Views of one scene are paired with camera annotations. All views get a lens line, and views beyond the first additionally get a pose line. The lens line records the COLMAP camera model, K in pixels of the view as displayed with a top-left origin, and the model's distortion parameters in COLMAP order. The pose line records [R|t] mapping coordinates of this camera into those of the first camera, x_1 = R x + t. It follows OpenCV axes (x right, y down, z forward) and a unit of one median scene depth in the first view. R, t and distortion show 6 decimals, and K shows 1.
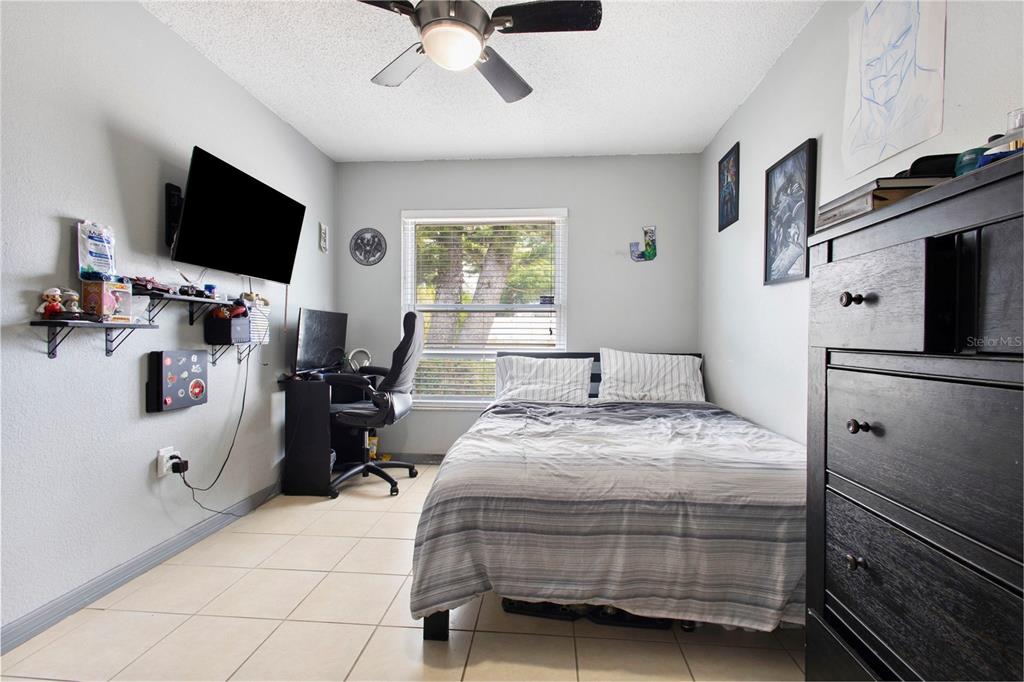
lens RADIAL K [[471.2, 0, 509.9], [0, 471.2, 340.0], [0, 0, 1]] dist [0.006228, -0.000105]
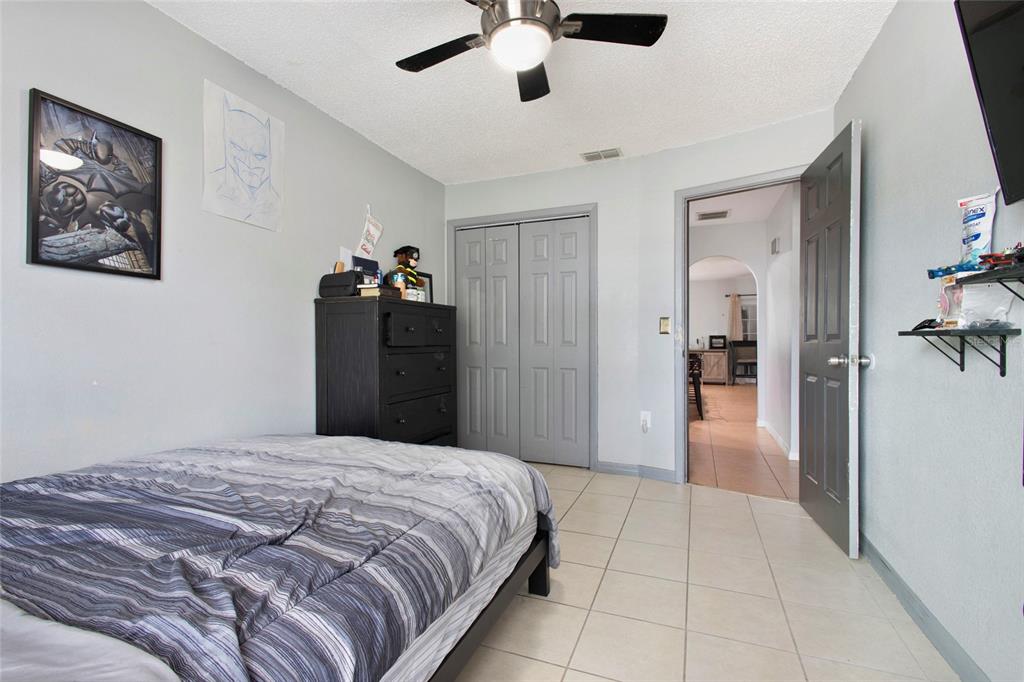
lens RADIAL K [[471.2, 0, 510.1], [0, 471.2, 340.3], [0, 0, 1]] dist [0.006228, -0.000105]
pose [[-0.961271, -0.003293, 0.275587, -0.246795], [0.000014, 0.999928, 0.011999, -0.020132], [-0.275606, 0.011538, -0.961201, 1.340863]]
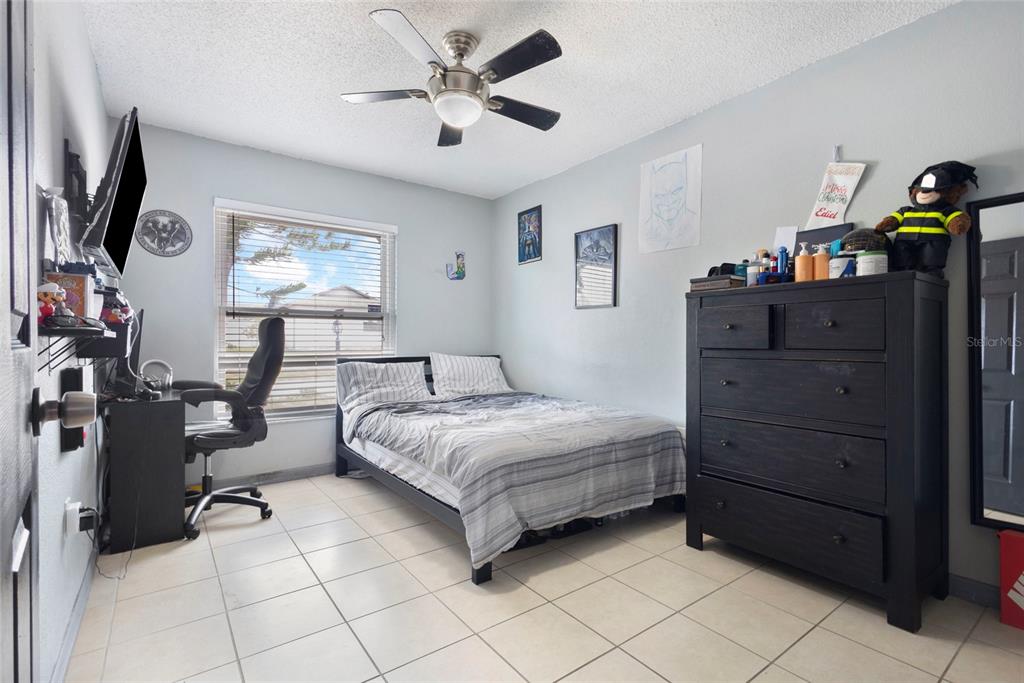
lens RADIAL K [[471.2, 0, 518.2], [0, 471.2, 341.4], [0, 0, 1]] dist [0.006228, -0.000105]
pose [[0.746869, -0.004851, 0.664954, -0.564812], [0.009637, 0.999947, -0.003529, -0.005696], [-0.664902, 0.009044, 0.746876, -0.010406]]
